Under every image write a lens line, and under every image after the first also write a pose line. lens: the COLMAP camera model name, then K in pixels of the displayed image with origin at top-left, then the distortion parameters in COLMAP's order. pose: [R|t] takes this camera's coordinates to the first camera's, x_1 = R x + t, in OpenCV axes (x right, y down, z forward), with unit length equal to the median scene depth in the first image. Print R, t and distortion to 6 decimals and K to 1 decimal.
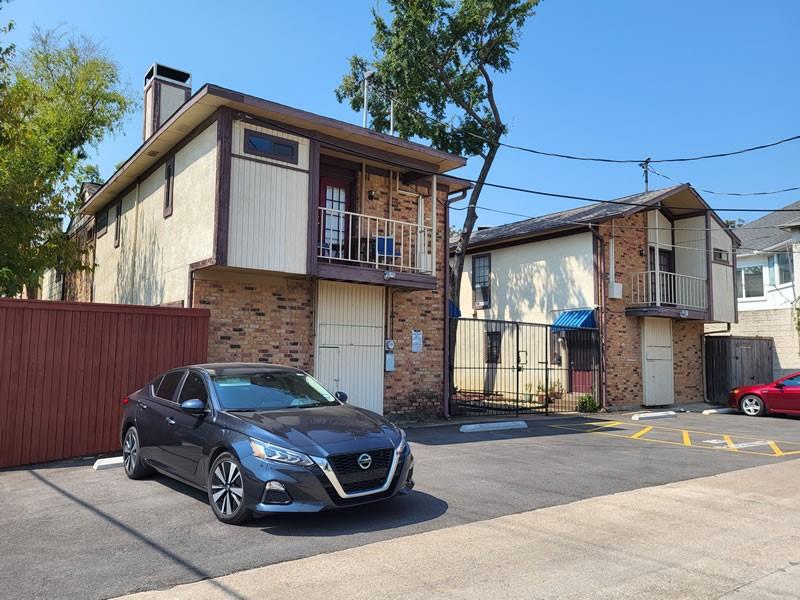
lens RADIAL K [[591.7, 0, 400.0], [0, 591.7, 300.0], [0, 0, 1]] dist [0.019388, -0.009371]
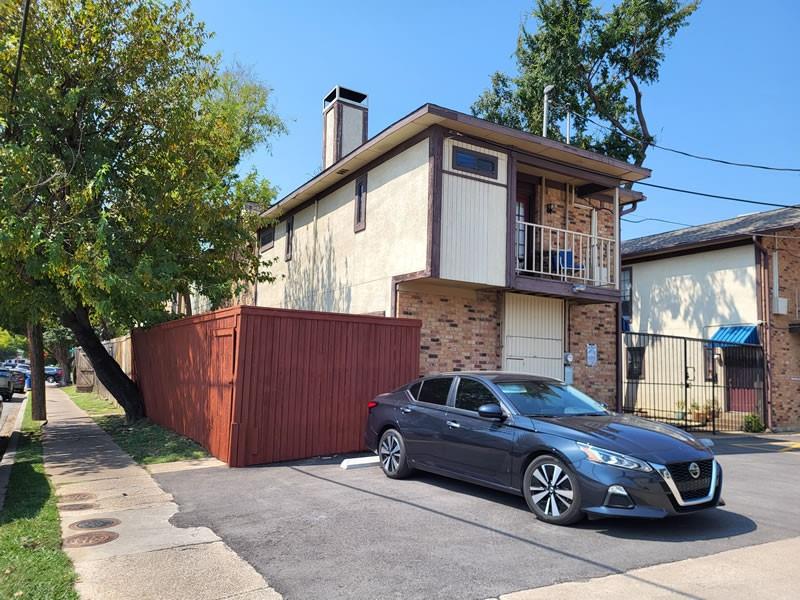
lens RADIAL K [[590.6, 0, 400.8], [0, 590.6, 309.0], [0, 0, 1]] dist [0.002346, -0.002394]
pose [[0.993184, 0.009259, -0.116192, -0.192105], [-0.010344, 0.999908, -0.008737, 0.005315], [0.116101, 0.009879, 0.993188, -0.025710]]
